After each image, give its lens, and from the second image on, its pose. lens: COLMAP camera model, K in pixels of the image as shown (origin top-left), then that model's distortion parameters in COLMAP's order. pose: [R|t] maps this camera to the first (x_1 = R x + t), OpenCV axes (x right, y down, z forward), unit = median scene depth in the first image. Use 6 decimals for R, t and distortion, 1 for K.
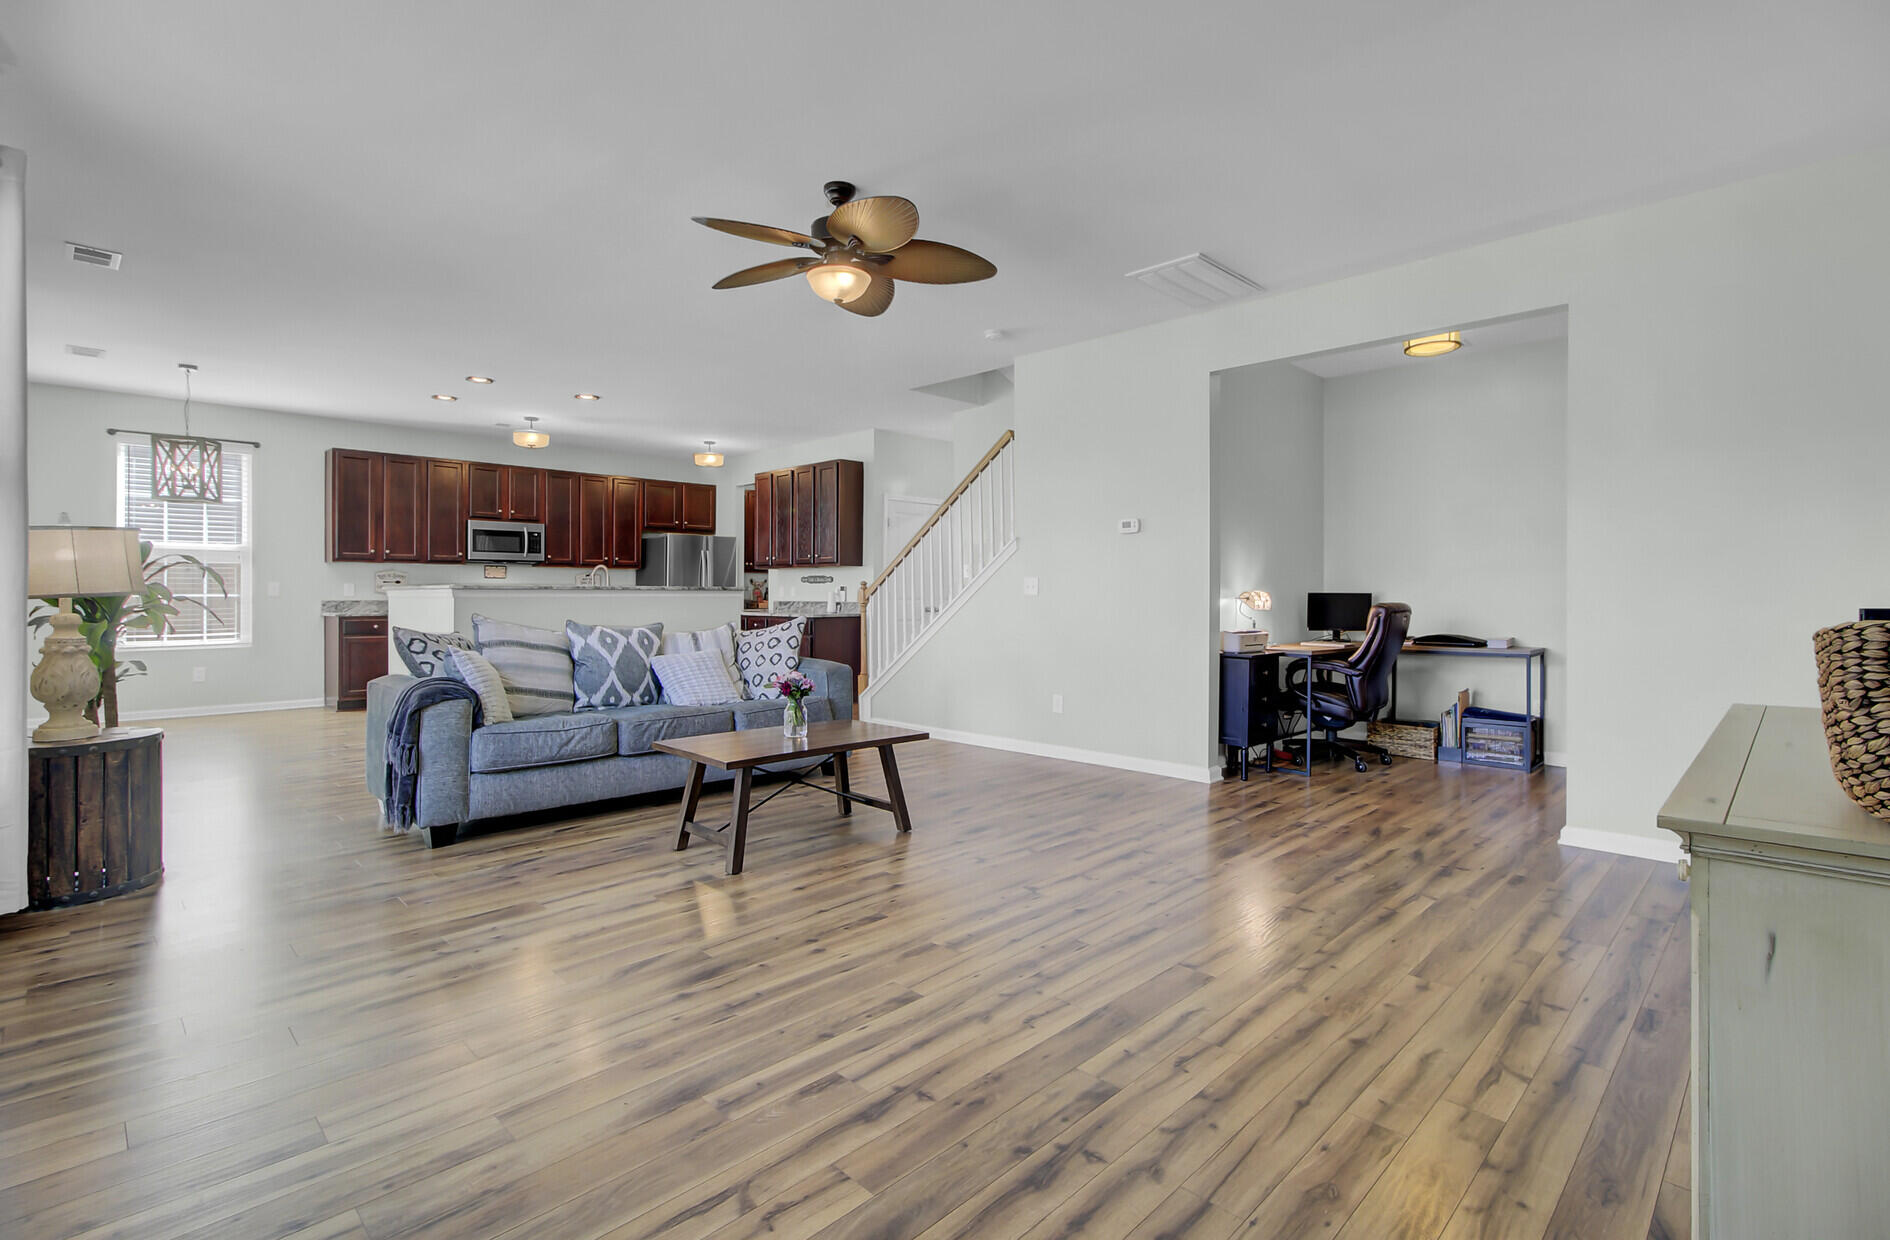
lens RADIAL K [[869.1, 0, 936.7], [0, 869.1, 593.6], [0, 0, 1]] dist [-0.001614, -0.000172]
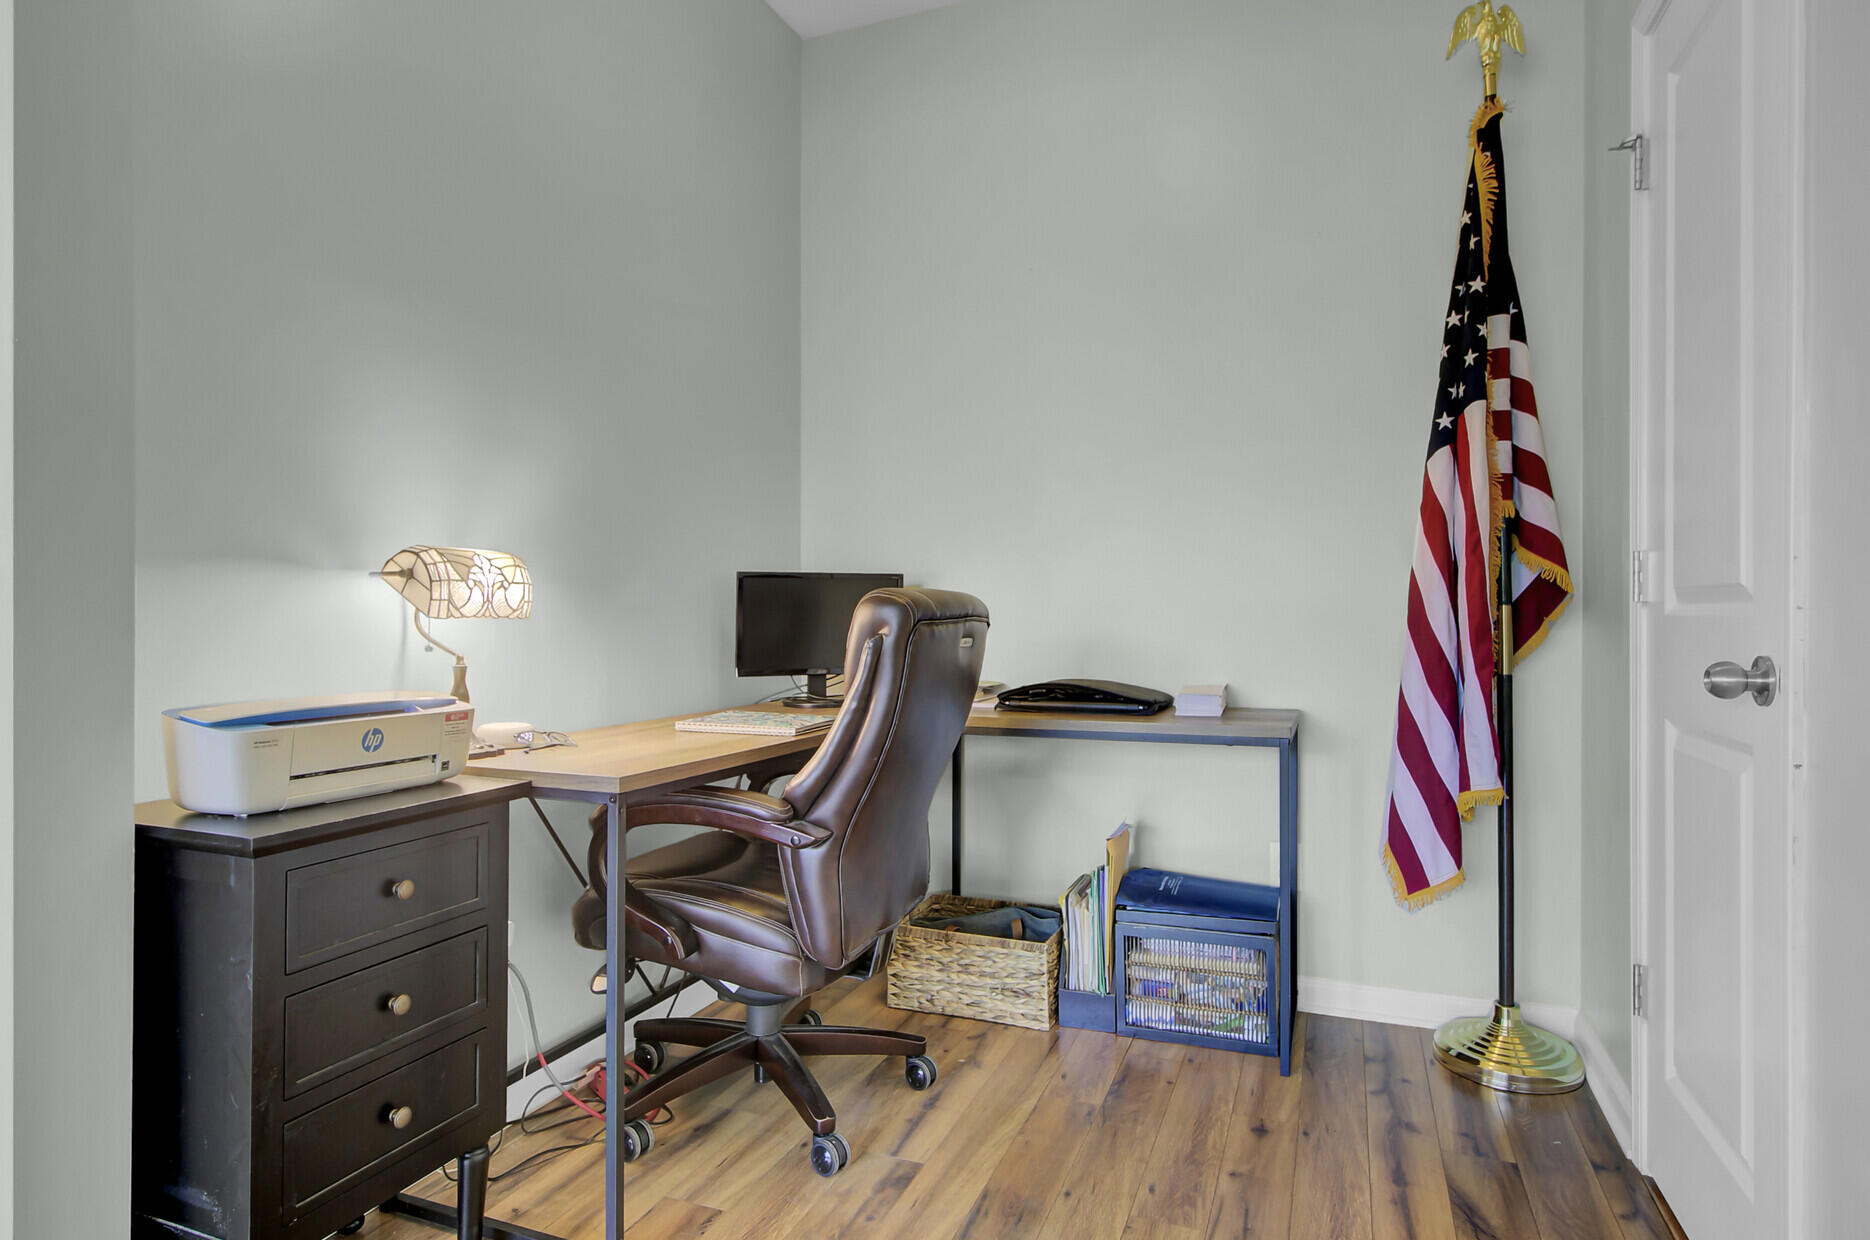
lens RADIAL K [[1014.6, 0, 935.4], [0, 1014.6, 608.3], [0, 0, 1]] dist [0.001062, 0.000047]
pose [[0.916112, -0.005994, 0.400878, 0.366370], [0.006704, 0.999977, -0.000370, 0.016377], [-0.400867, 0.003027, 0.916131, 0.641027]]
